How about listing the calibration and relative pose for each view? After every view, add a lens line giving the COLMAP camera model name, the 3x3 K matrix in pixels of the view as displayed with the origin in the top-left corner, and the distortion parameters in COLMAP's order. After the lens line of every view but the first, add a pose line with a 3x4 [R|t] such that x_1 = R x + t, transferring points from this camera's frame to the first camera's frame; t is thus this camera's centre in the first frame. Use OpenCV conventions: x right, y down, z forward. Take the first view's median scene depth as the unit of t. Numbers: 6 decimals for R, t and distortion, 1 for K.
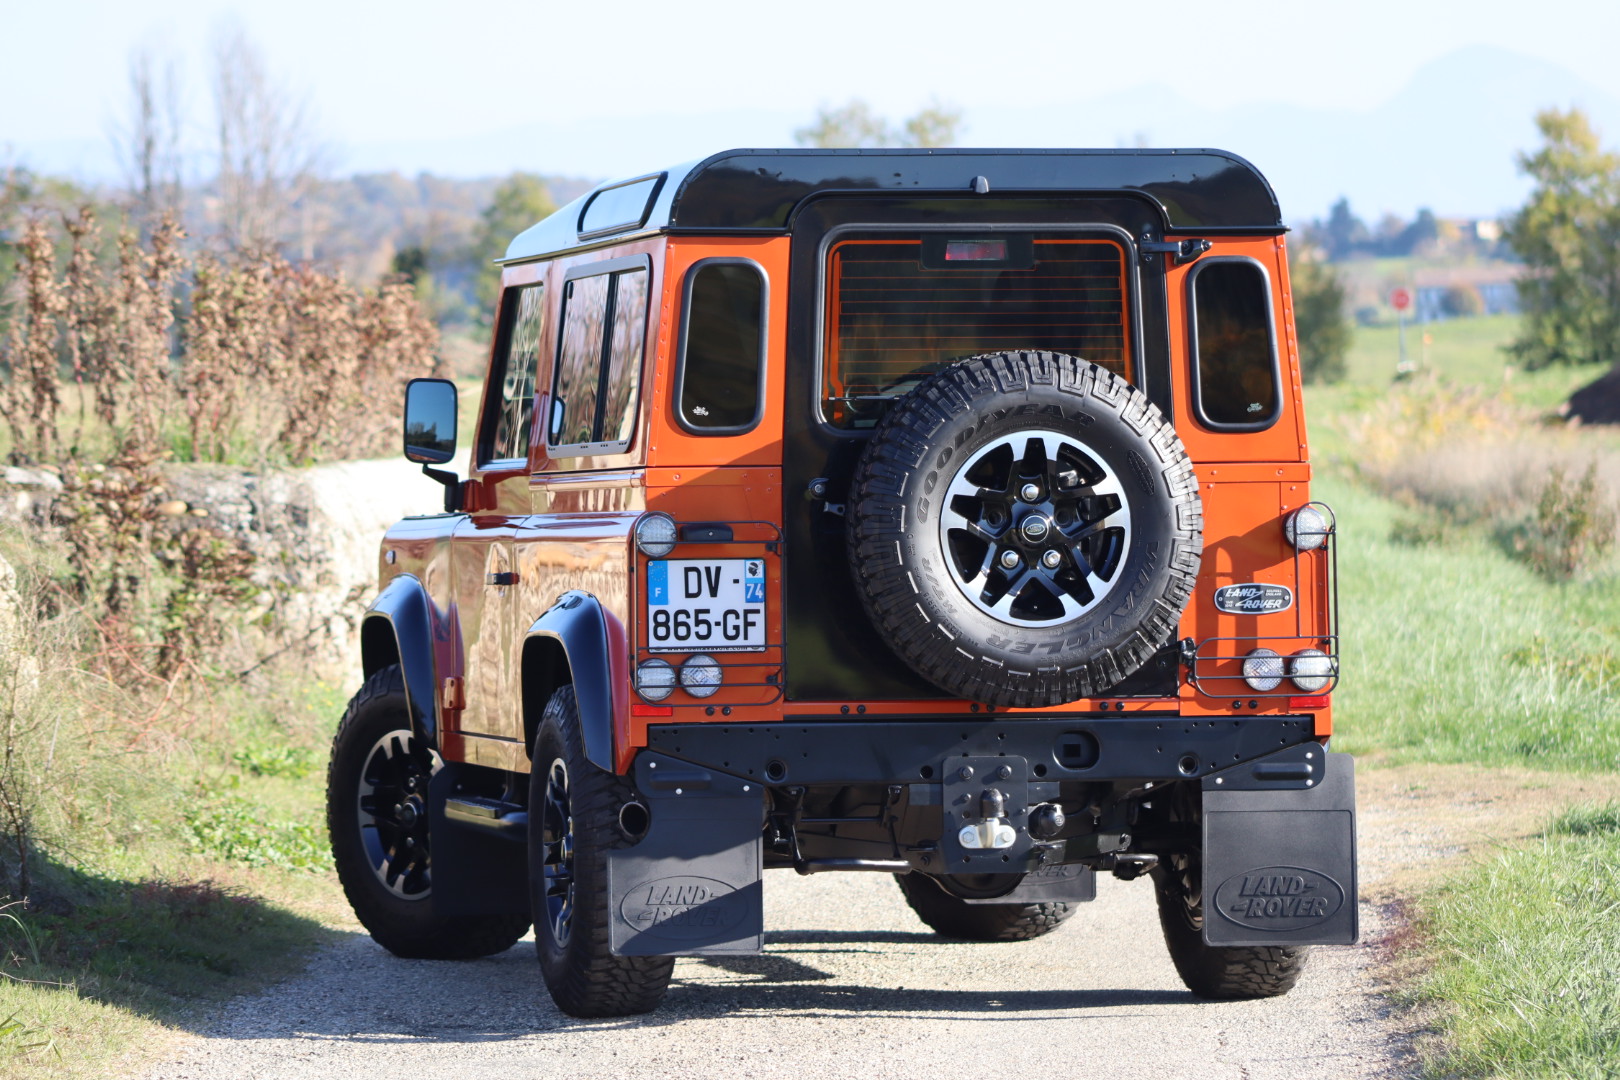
lens RADIAL K [[8800.1, 0, 811.1], [0, 8800.1, 542.8], [0, 0, 1]] dist [0.258288, 0.000000]
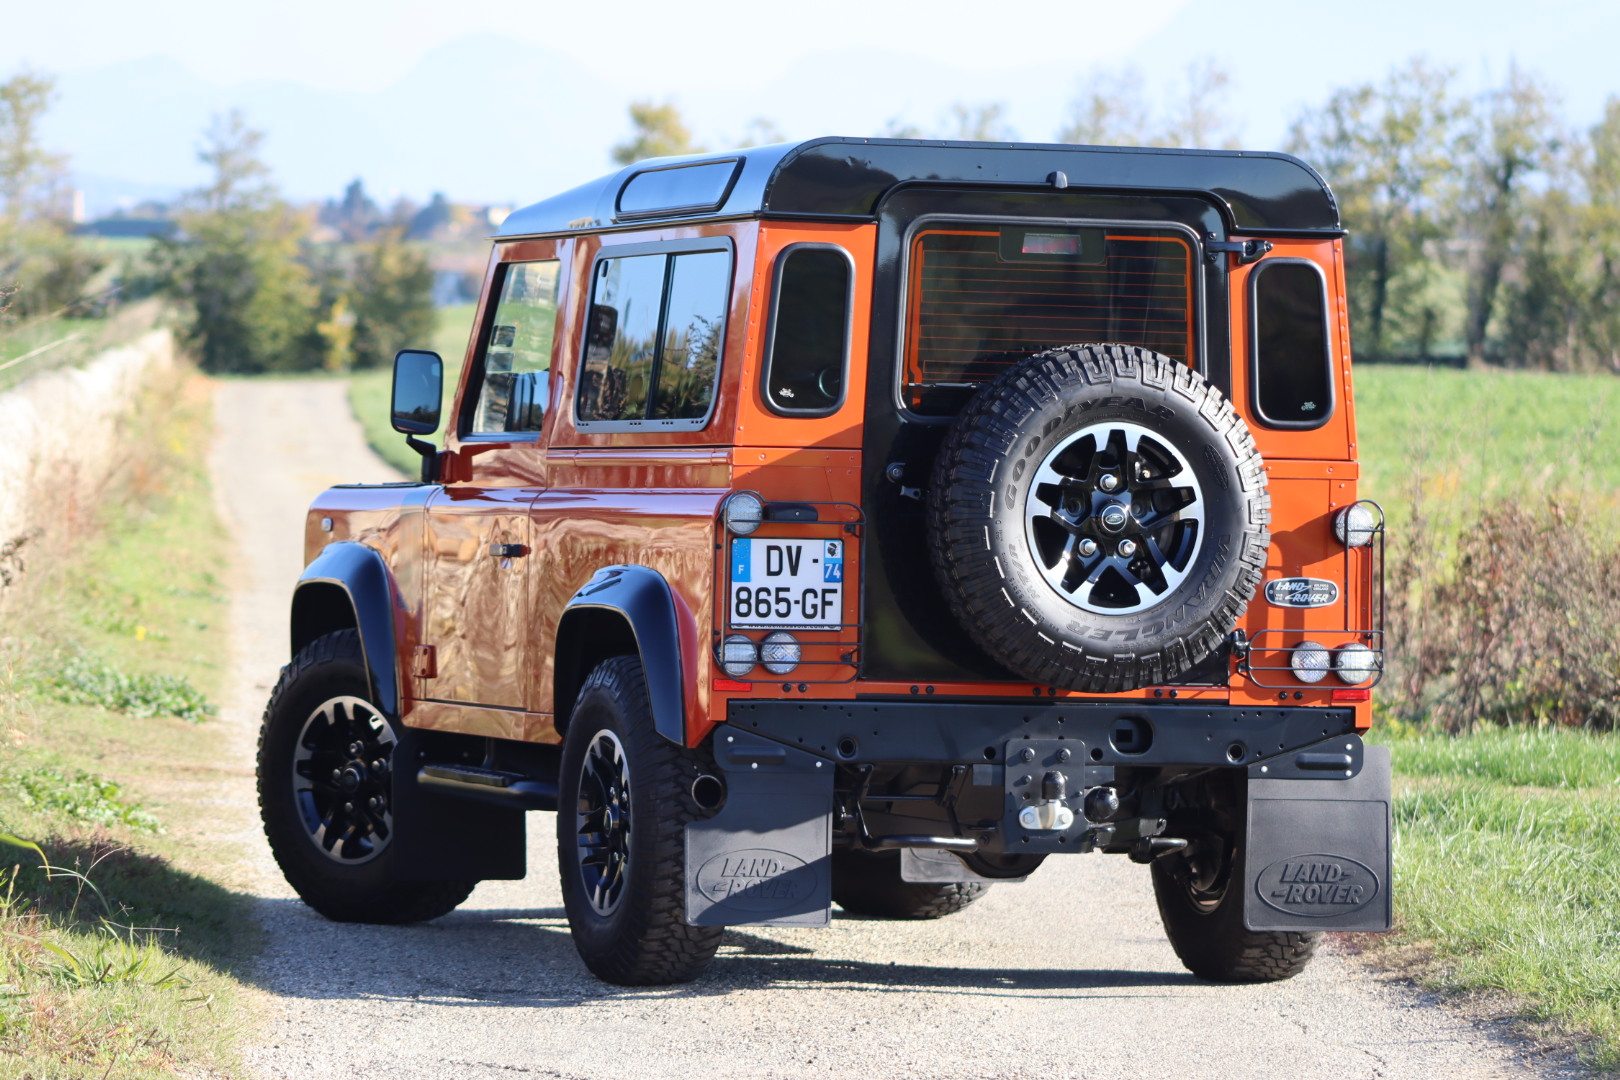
lens RADIAL K [[8800.1, 0, 807.3], [0, 8800.1, 547.5], [0, 0, 1]] dist [0.258288, 0.000000]
pose [[0.992538, 0.029390, 0.118342, -0.129944], [-0.029732, 0.999557, 0.001125, 0.001699], [-0.118257, -0.004635, 0.992972, -0.011286]]
